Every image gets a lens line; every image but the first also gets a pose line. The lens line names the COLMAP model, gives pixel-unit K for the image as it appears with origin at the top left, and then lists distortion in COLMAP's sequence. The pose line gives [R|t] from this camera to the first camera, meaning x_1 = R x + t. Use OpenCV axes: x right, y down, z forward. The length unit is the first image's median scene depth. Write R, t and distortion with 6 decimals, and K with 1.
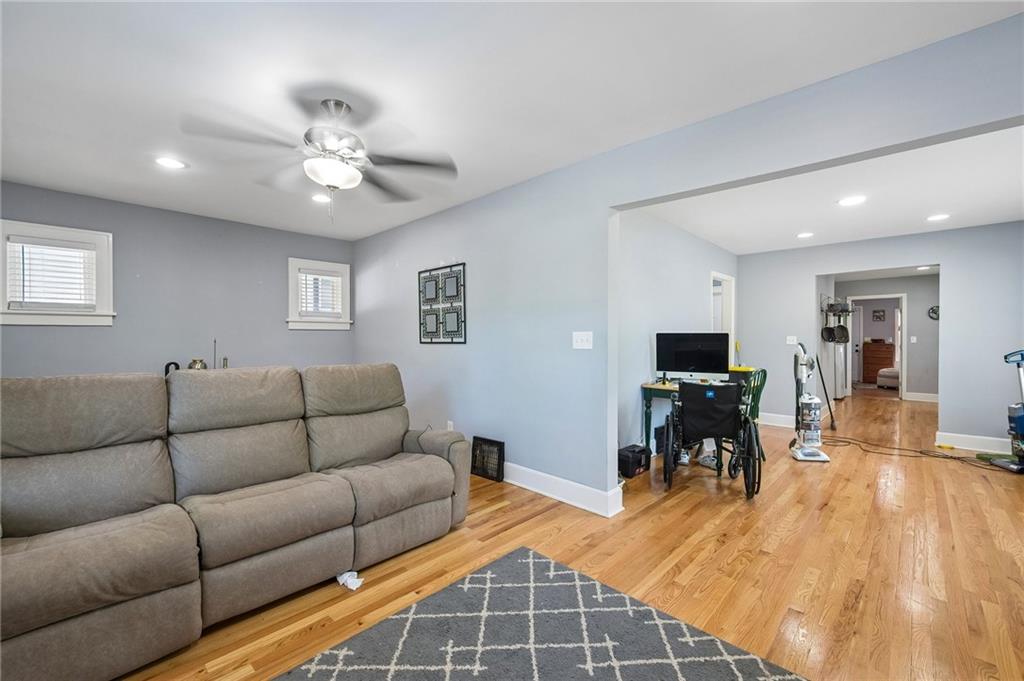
lens RADIAL K [[422.7, 0, 512.0], [0, 422.7, 340.5], [0, 0, 1]] dist [0.000115, -0.000043]
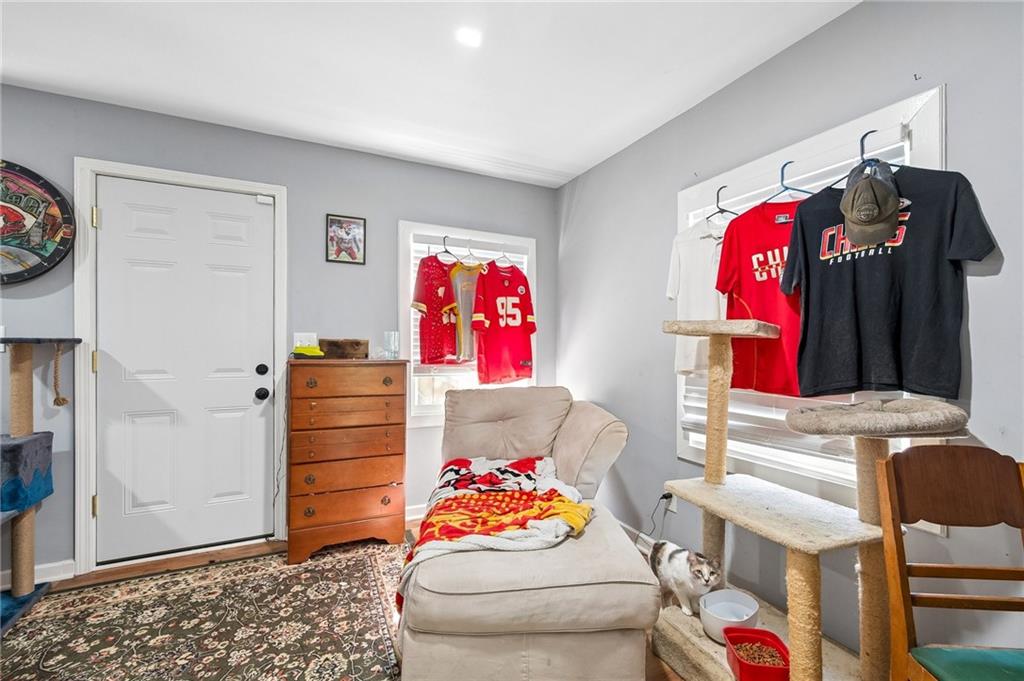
lens RADIAL K [[429.7, 0, 511.8], [0, 429.7, 343.9], [0, 0, 1]] dist [0.001066, 0.000088]
pose [[0.350623, 0.002694, 0.936513, 0.709295], [0.000316, 0.999995, -0.002995, -0.000491], [-0.936517, 0.001346, 0.350620, 0.870291]]
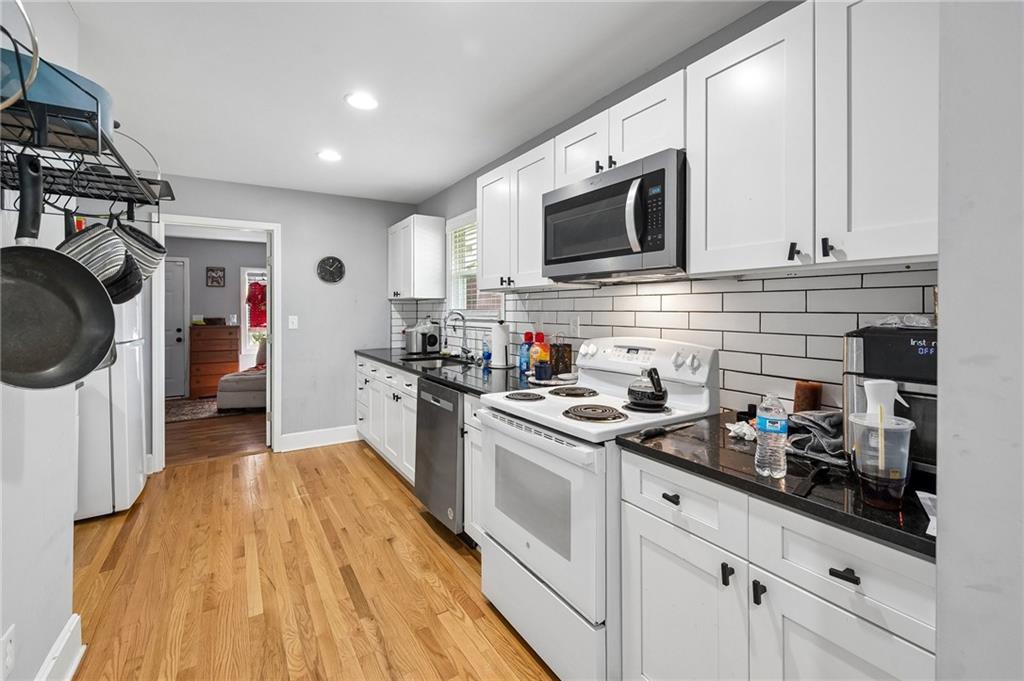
lens RADIAL K [[437.7, 0, 511.0], [0, 437.7, 309.0], [0, 0, 1]] dist [0.000481, -0.000131]
pose [[0.238589, 0.000441, 0.971120, 0.403868], [0.009711, 0.999949, -0.002840, -0.010129], [-0.971072, 0.010109, 0.238573, 0.491010]]
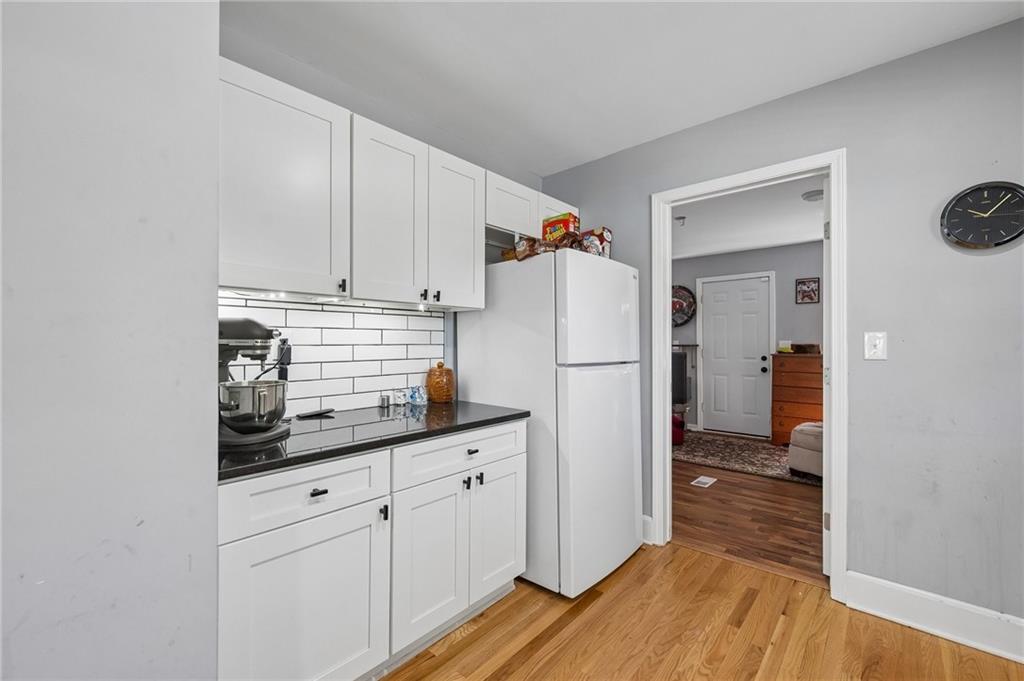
lens RADIAL K [[429.7, 0, 511.8], [0, 429.7, 343.9], [0, 0, 1]] dist [0.001066, 0.000088]
pose [[0.999251, -0.000817, 0.038687, 0.568387], [0.001070, 0.999978, -0.006520, -0.001197], [-0.038681, 0.006556, 0.999230, 0.591942]]
